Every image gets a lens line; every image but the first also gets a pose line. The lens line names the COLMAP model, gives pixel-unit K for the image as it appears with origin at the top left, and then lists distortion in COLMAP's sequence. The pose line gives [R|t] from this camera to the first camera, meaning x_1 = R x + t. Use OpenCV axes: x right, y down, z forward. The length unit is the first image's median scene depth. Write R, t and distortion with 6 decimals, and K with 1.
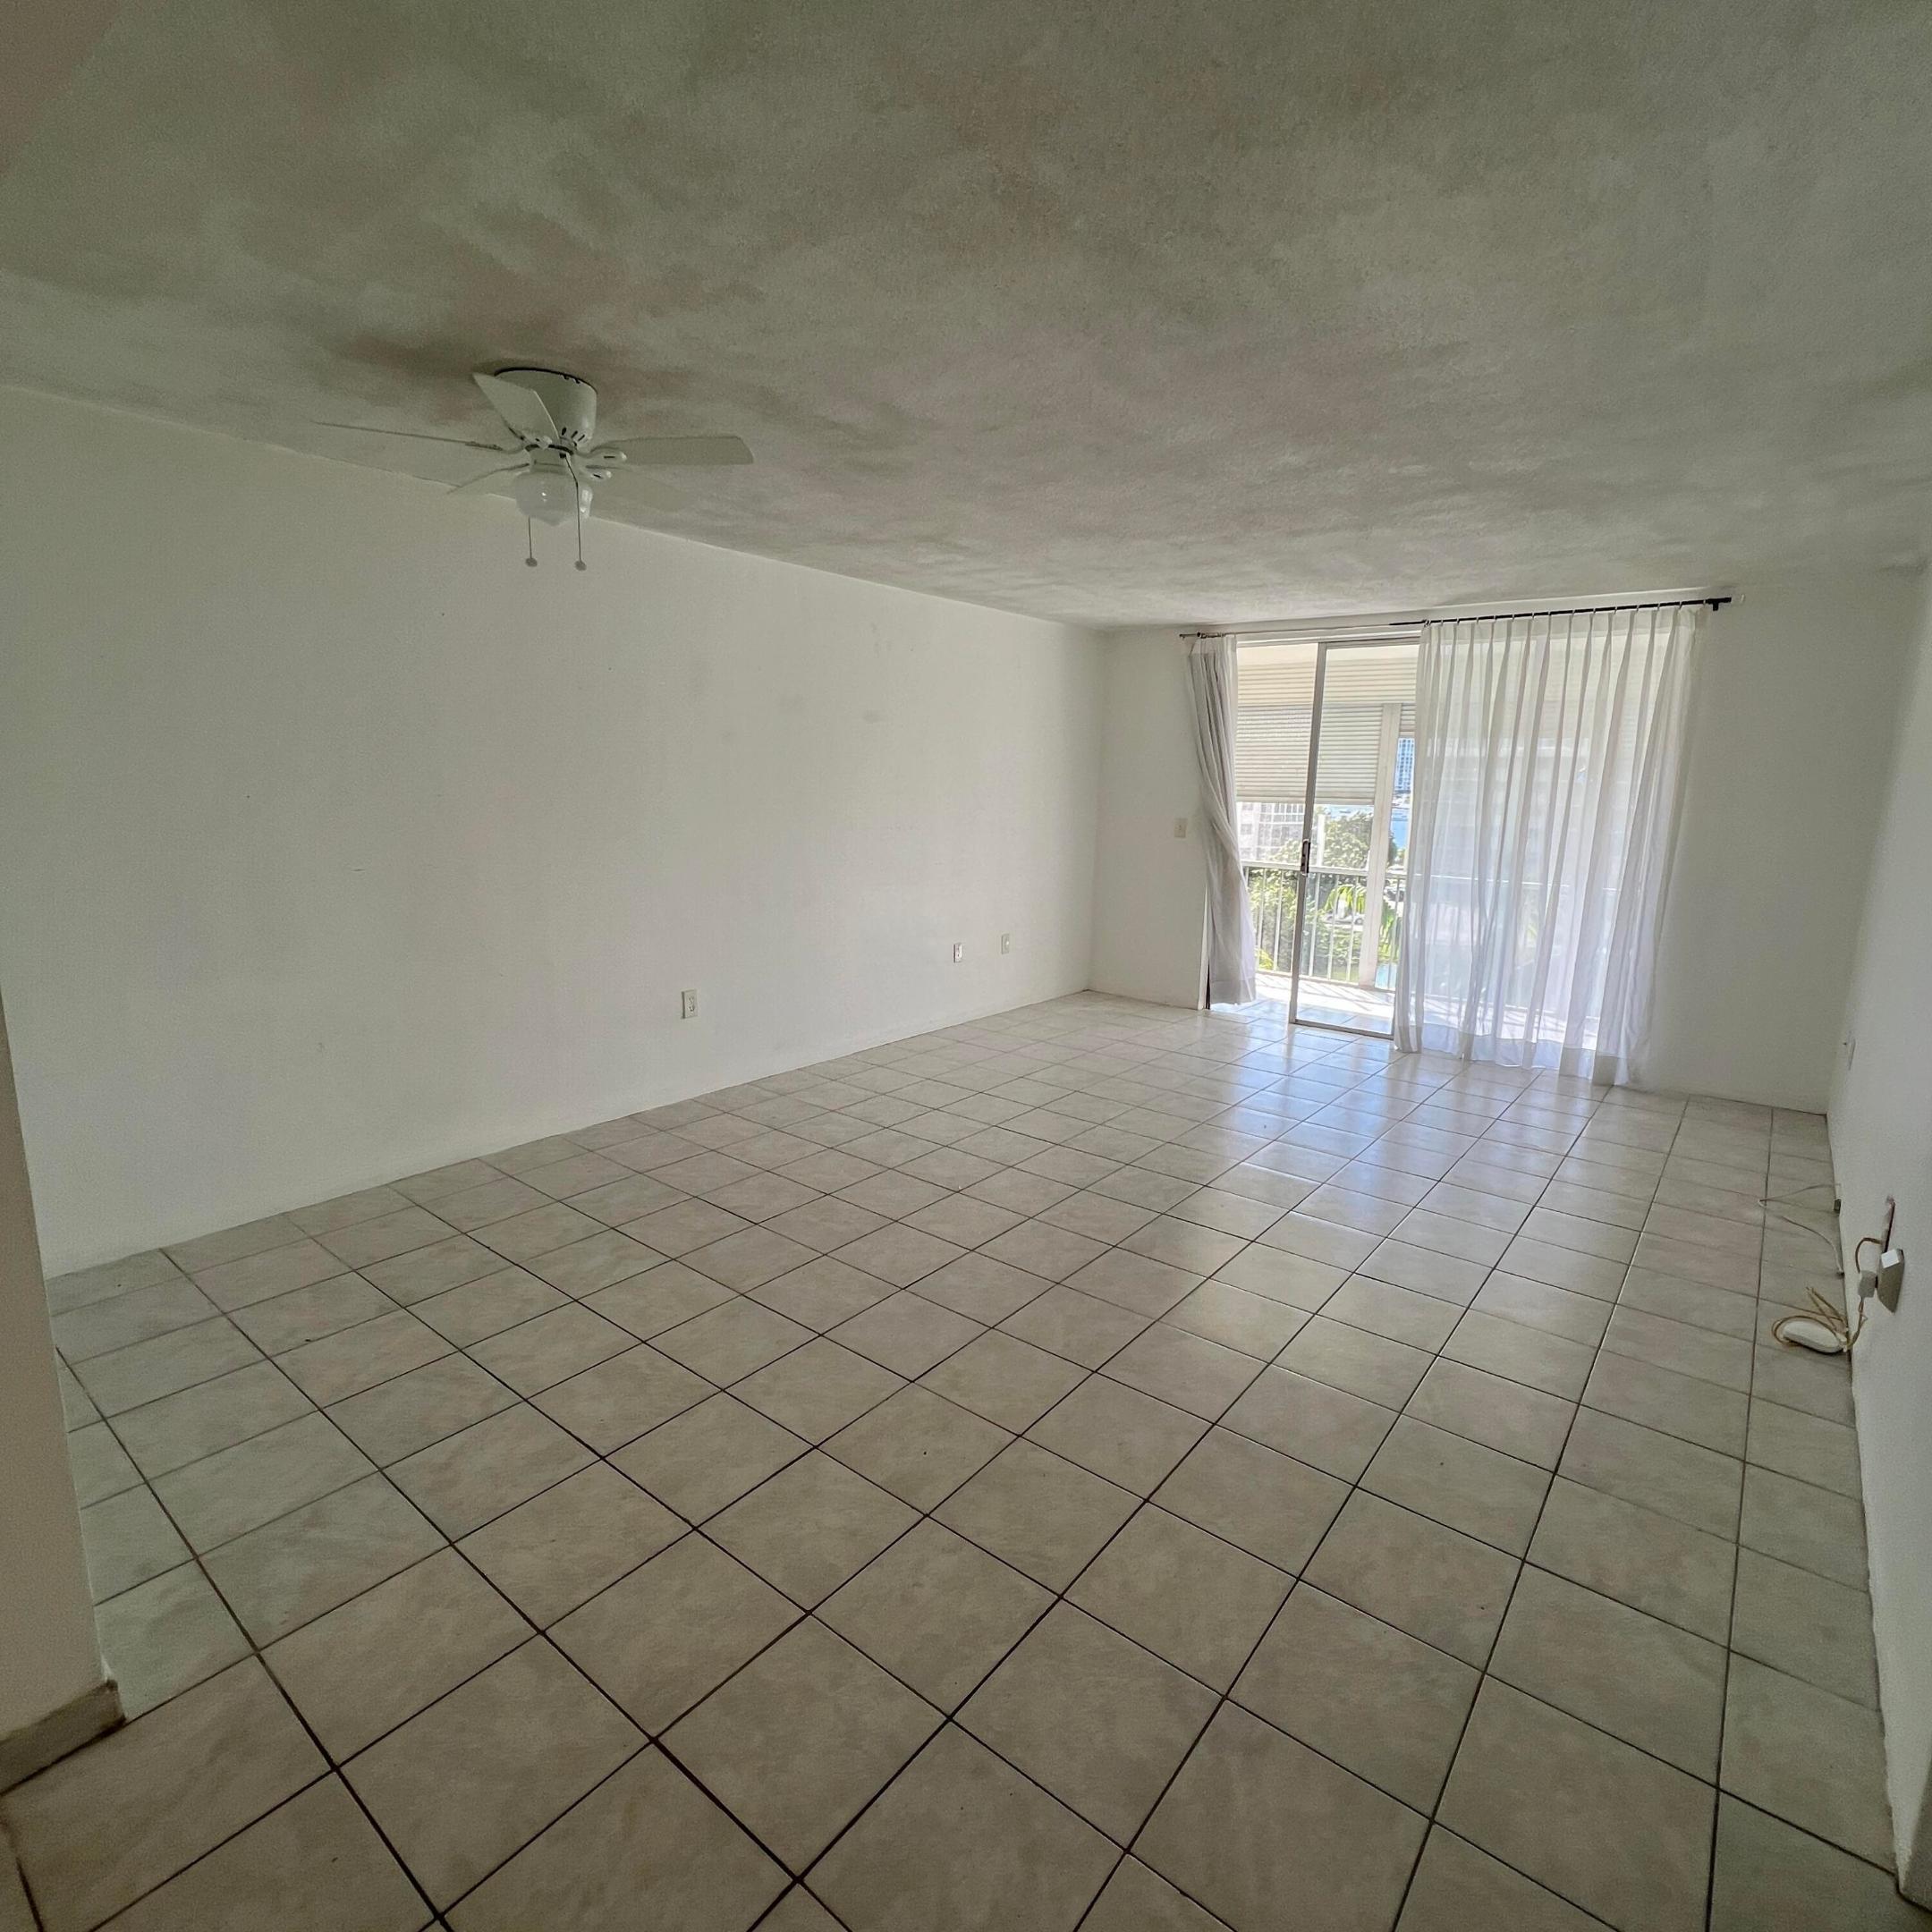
lens RADIAL K [[1033.1, 0, 966.0], [0, 1033.1, 966.0], [0, 0, 1]] dist [0.000239, 0.000850]
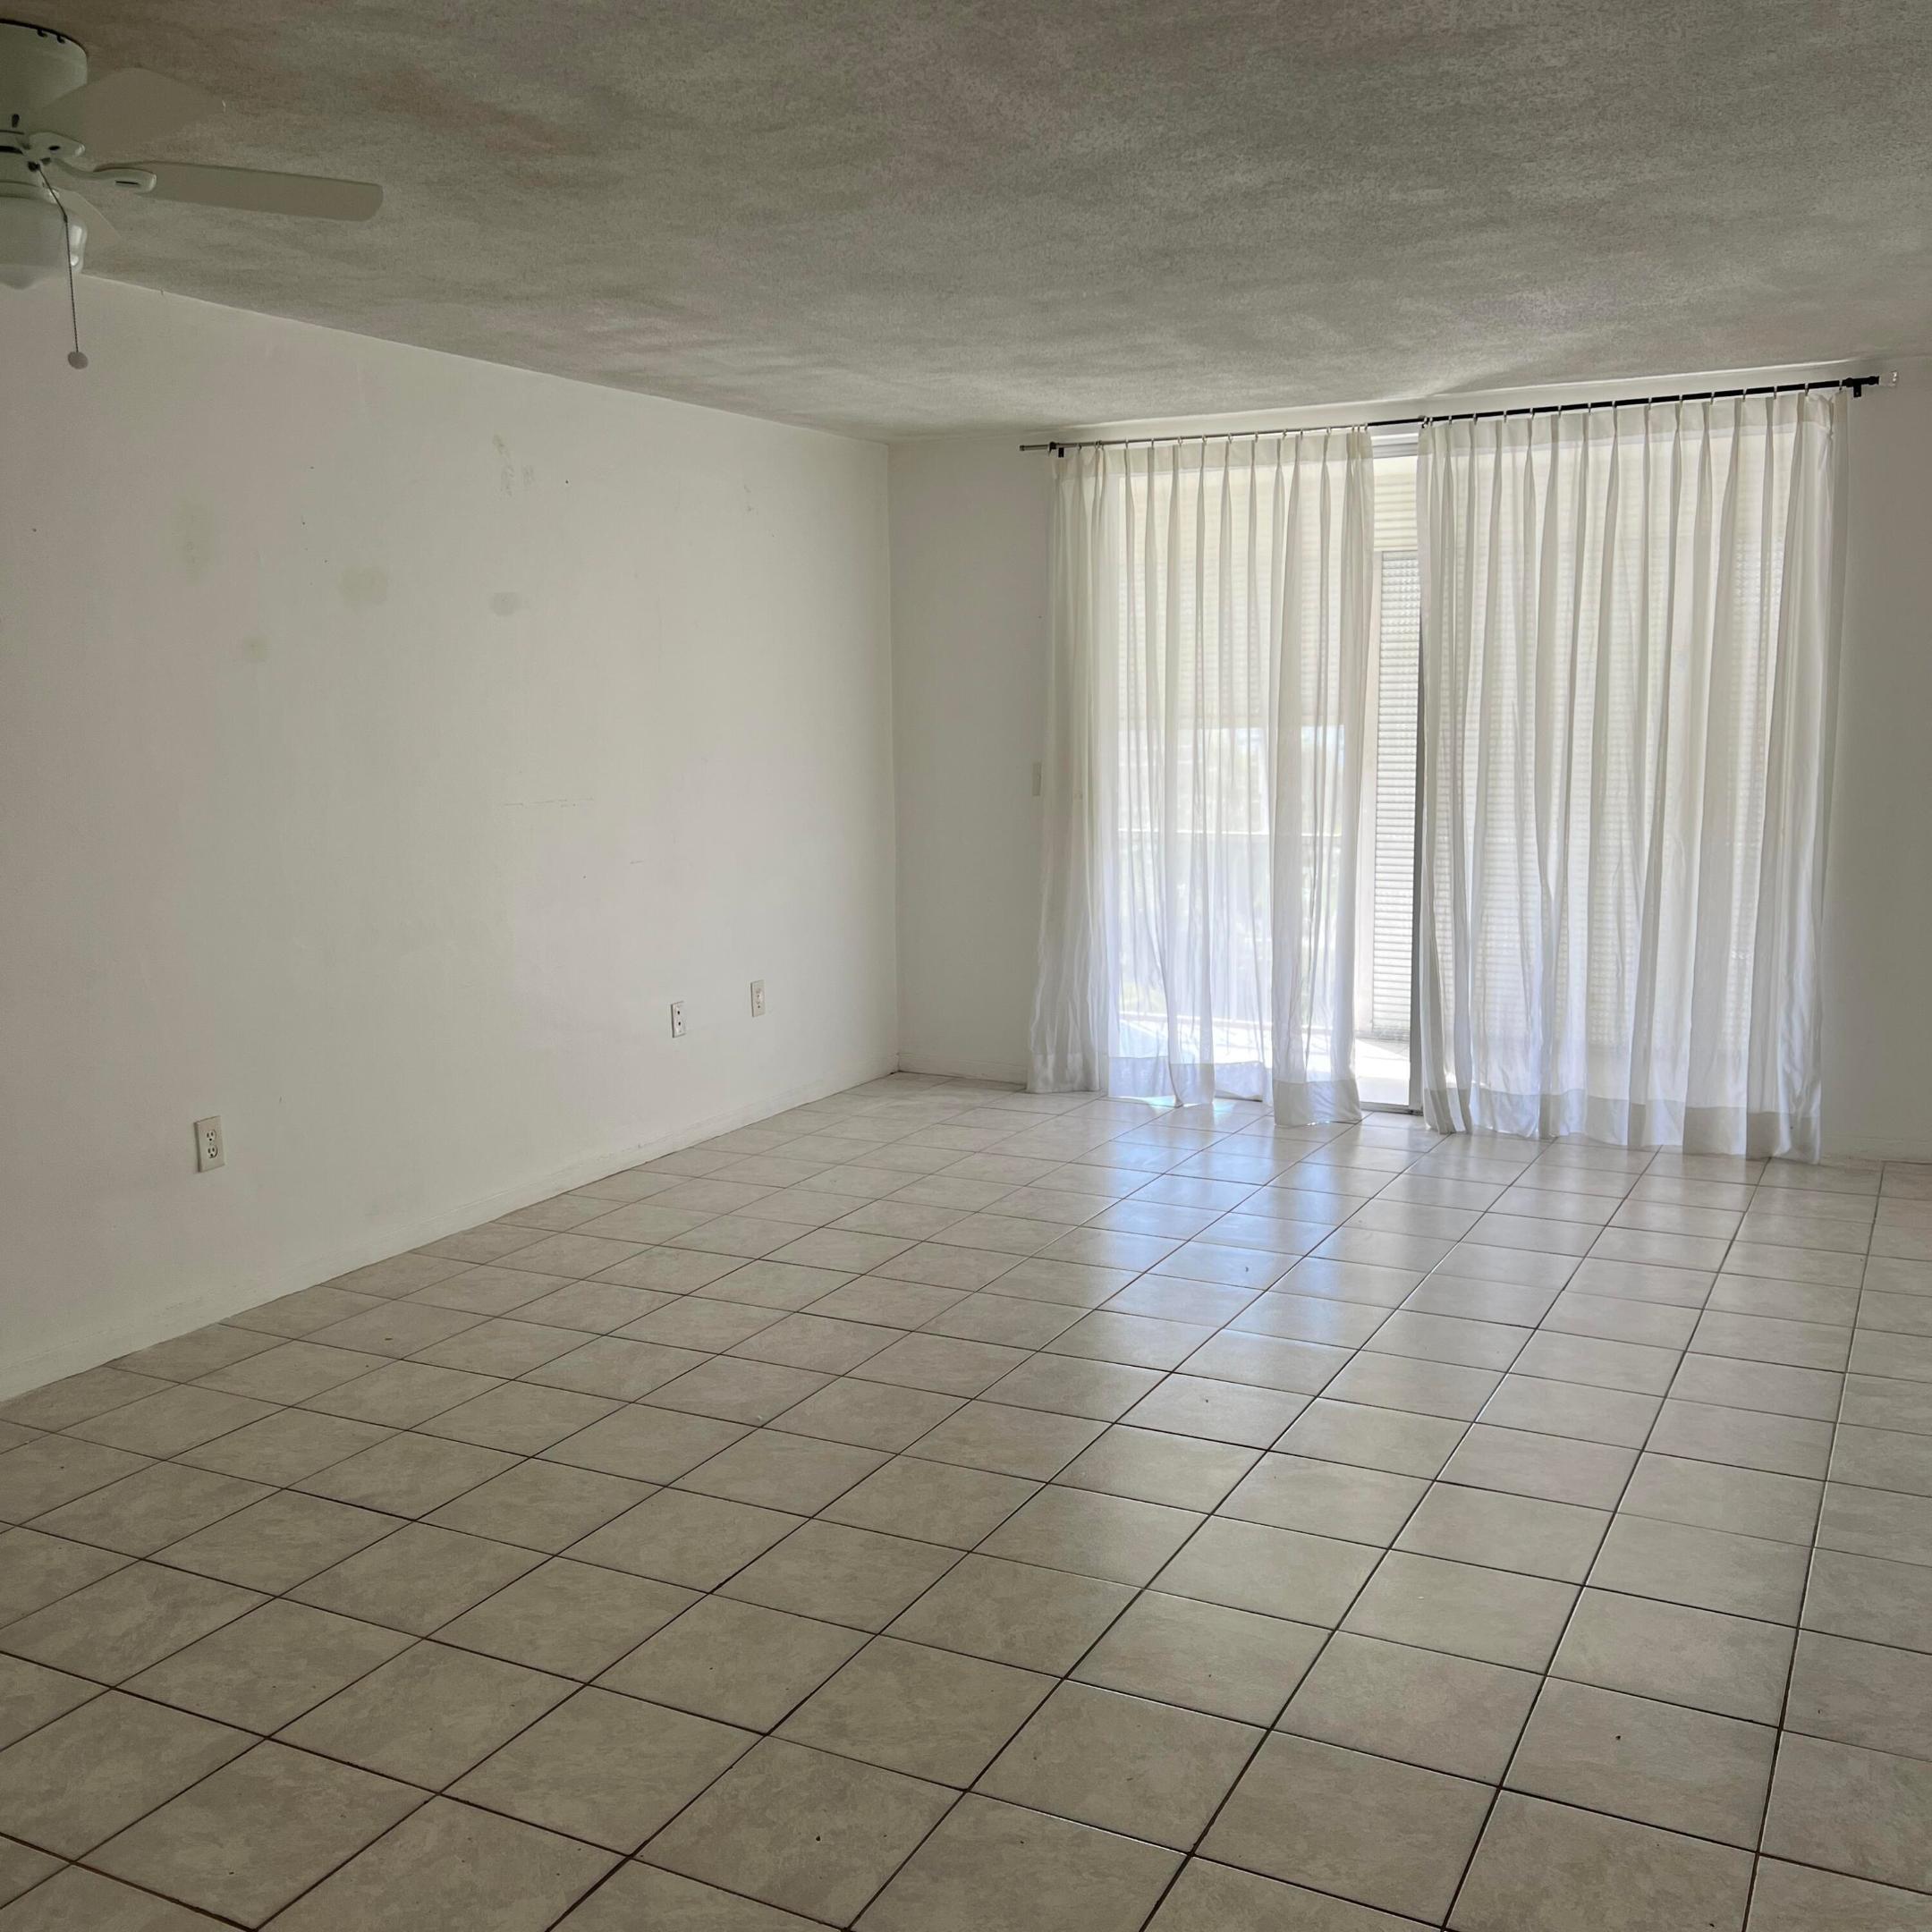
lens RADIAL K [[1928.1, 0, 954.7], [0, 1928.1, 978.1], [0, 0, 1]] dist [0.063680, -0.077310]
pose [[0.980609, -0.065564, 0.184682, -0.088969], [0.072095, 0.996980, -0.028865, 0.010447], [-0.182232, 0.041620, 0.982374, -0.087562]]
